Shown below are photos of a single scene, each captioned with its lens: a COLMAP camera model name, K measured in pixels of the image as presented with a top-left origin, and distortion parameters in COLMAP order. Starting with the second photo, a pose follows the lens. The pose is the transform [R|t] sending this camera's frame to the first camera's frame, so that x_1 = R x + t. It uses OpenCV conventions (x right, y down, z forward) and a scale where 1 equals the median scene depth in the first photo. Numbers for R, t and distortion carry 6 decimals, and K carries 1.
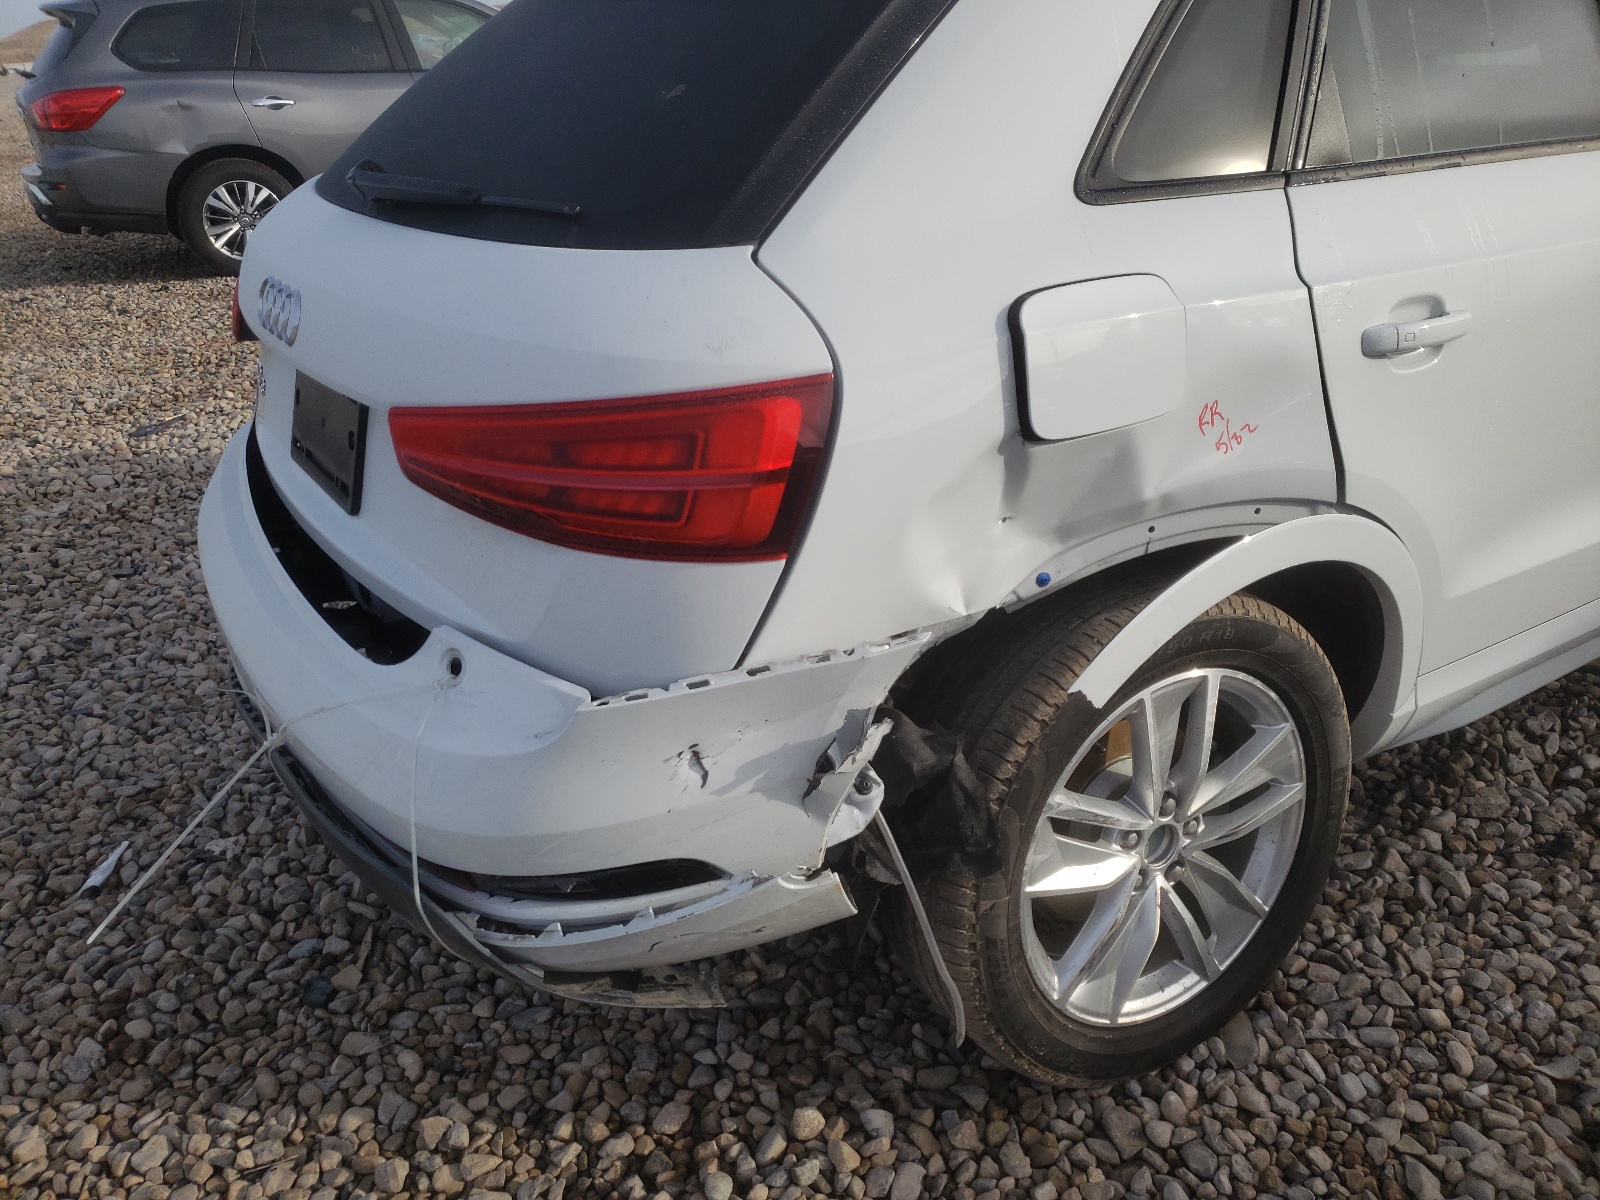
lens RADIAL K [[1211.6, 0, 800.2], [0, 1211.6, 619.4], [0, 0, 1]] dist [0.001274, 0.047162]
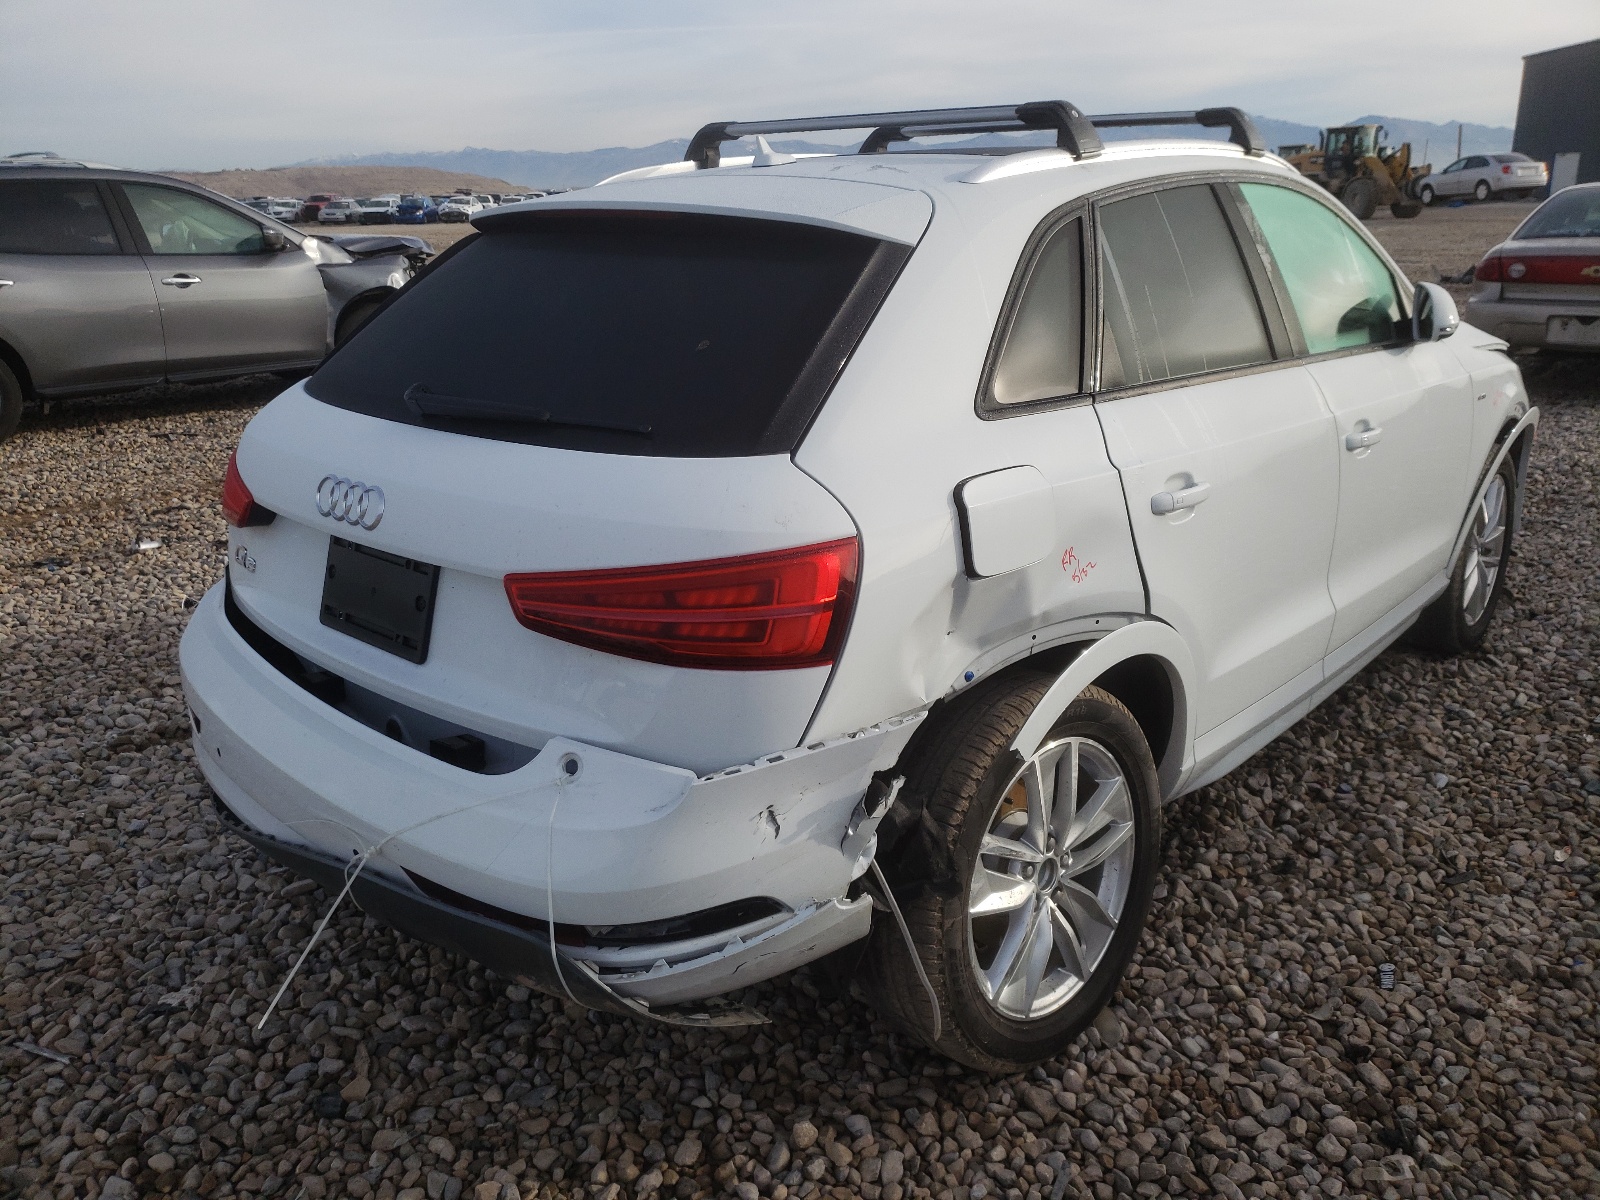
lens RADIAL K [[1211.6, 0, 800.2], [0, 1211.6, 619.4], [0, 0, 1]] dist [0.001274, 0.047162]
pose [[0.969139, -0.049121, 0.241572, -0.263081], [0.079863, 0.989658, -0.119158, 0.042485], [-0.233221, 0.134773, 0.963039, -0.249951]]
